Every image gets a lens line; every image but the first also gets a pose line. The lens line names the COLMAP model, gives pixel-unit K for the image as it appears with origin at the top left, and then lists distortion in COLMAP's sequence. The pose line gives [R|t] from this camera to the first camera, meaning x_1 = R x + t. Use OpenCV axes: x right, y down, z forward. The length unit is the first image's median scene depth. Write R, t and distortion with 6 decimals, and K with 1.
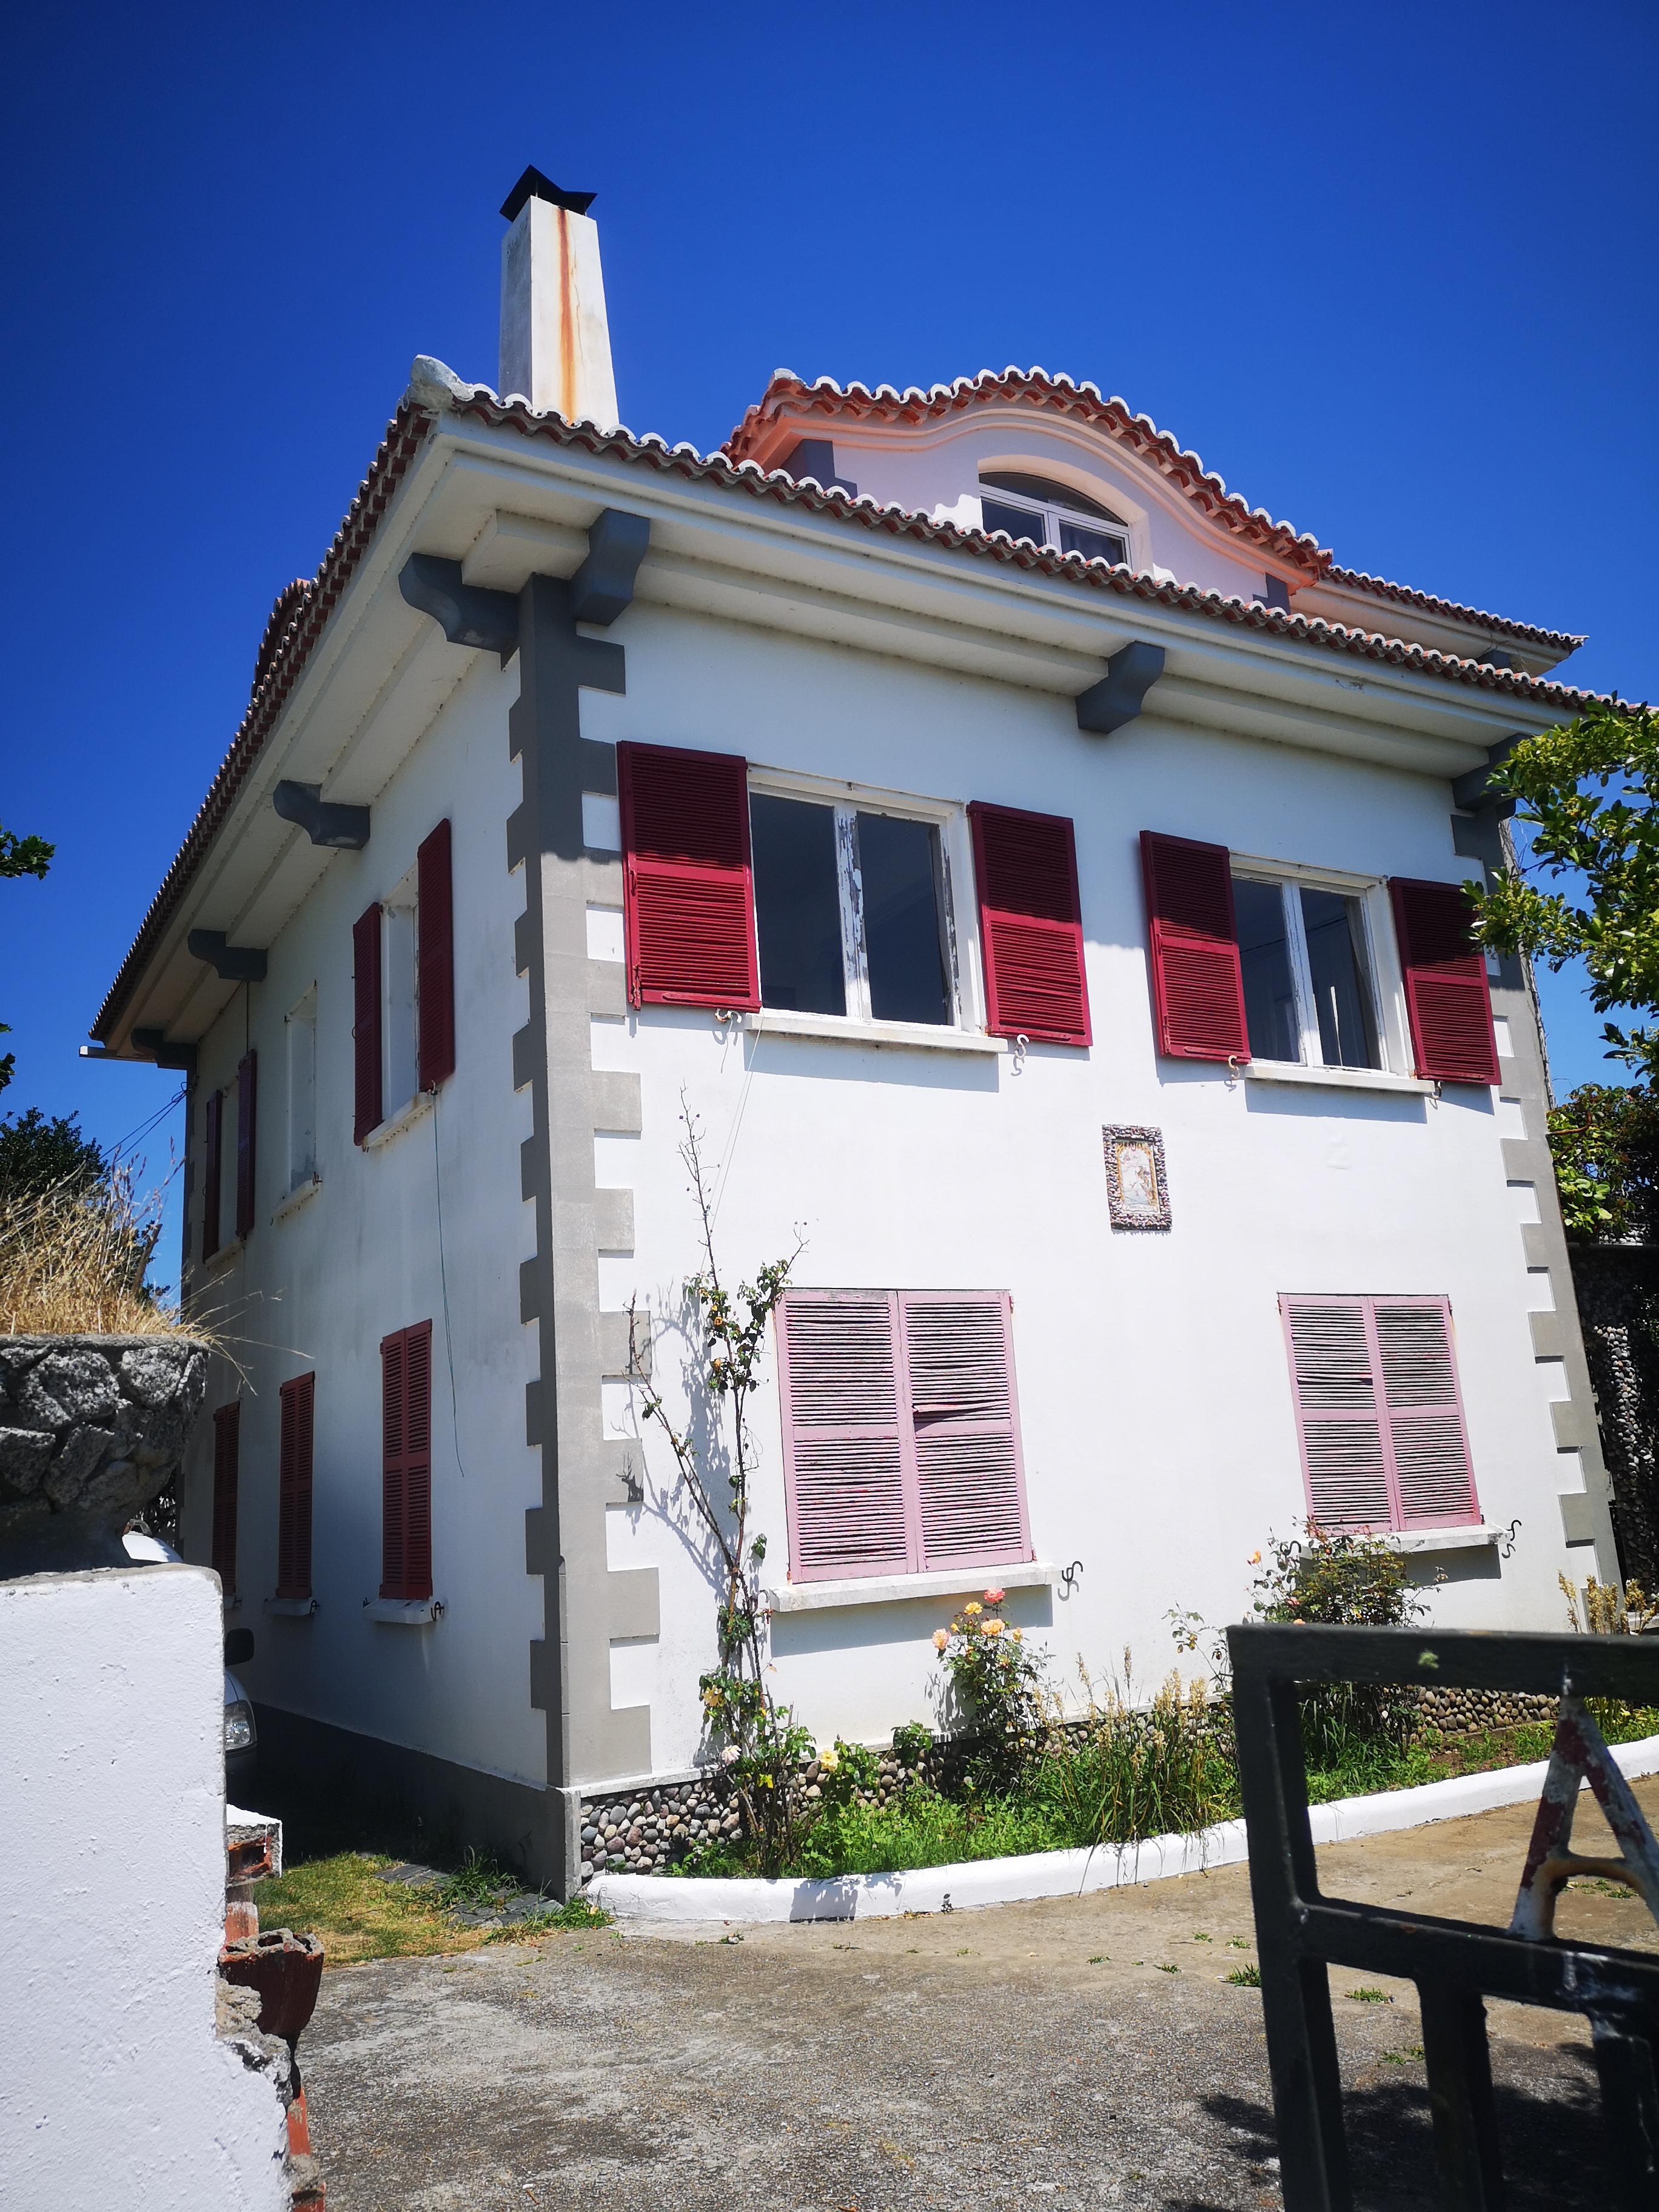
lens RADIAL K [[1671.7, 0, 745.9], [0, 1671.7, 1063.6], [0, 0, 1]] dist [0.059481, 0.000428]
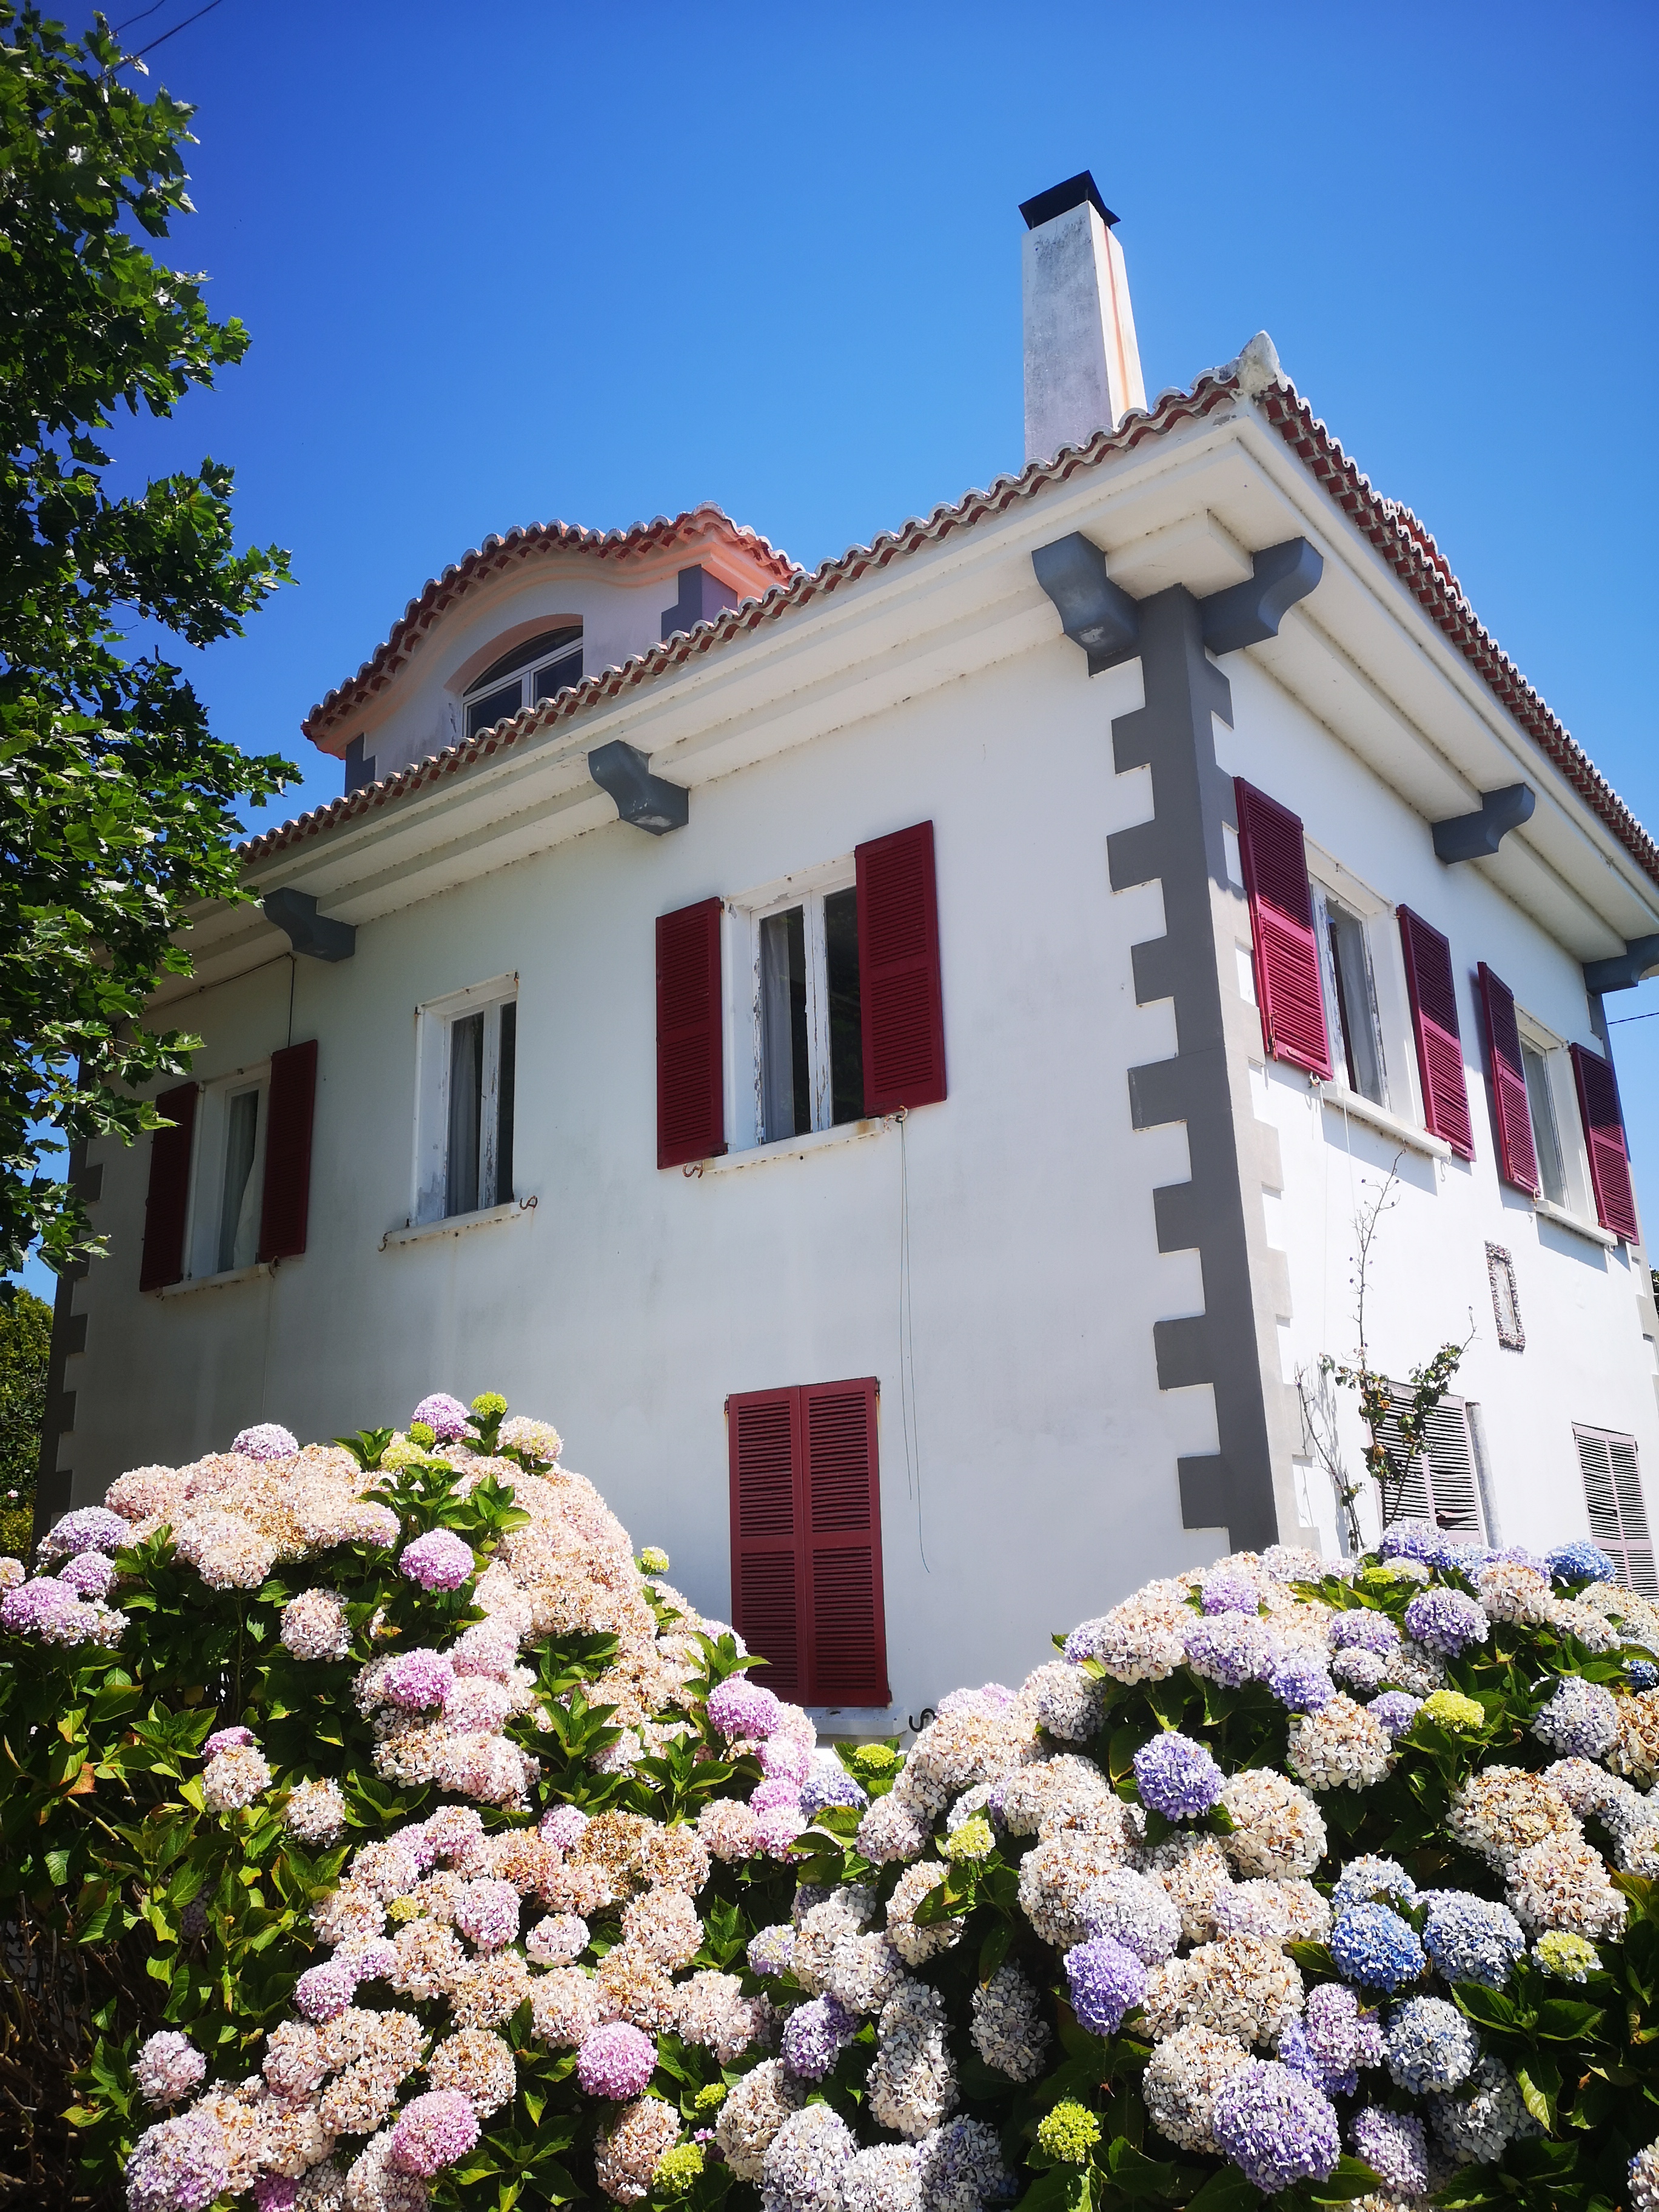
lens RADIAL K [[1671.7, 0, 745.9], [0, 1671.7, 1063.6], [0, 0, 1]] dist [0.059481, 0.000428]
pose [[0.926264, 0.146358, 0.347295, -0.601199], [-0.123100, 0.988463, -0.088243, 0.079474], [-0.356203, 0.038985, 0.933595, 0.211472]]
